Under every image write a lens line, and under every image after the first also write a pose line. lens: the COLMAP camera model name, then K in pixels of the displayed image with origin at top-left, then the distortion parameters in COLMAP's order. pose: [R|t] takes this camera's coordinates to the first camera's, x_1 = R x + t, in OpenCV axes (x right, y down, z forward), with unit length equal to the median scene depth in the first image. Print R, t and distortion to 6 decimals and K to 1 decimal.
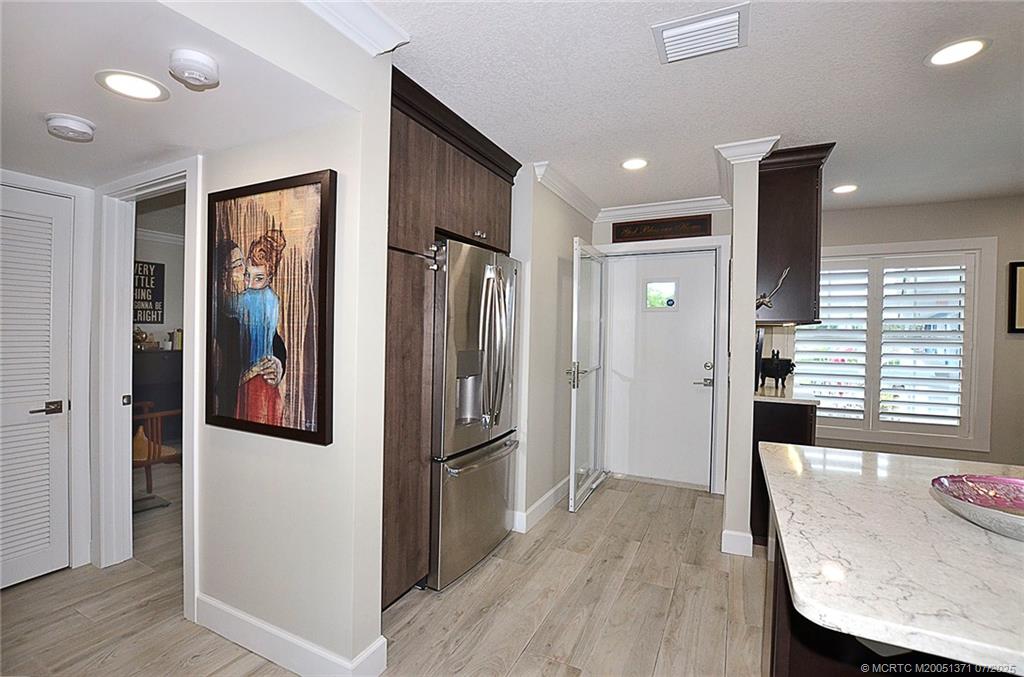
lens RADIAL K [[447.8, 0, 438.5], [0, 447.8, 334.5], [0, 0, 1]] dist [-0.005428, -0.000633]
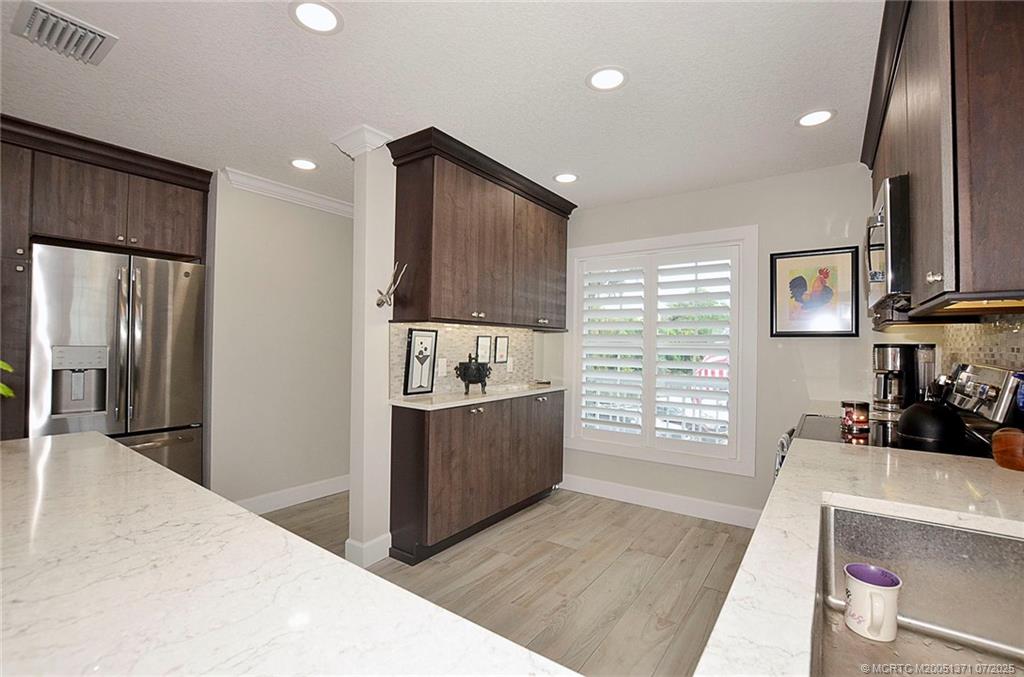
lens RADIAL K [[454.9, 0, 508.0], [0, 454.9, 314.6], [0, 0, 1]] dist [-0.011409, 0.000021]
pose [[0.989308, -0.001809, -0.145831, 0.919959], [-0.007575, 0.997936, -0.063764, 0.013894], [0.145645, 0.064186, 0.987253, 0.071347]]
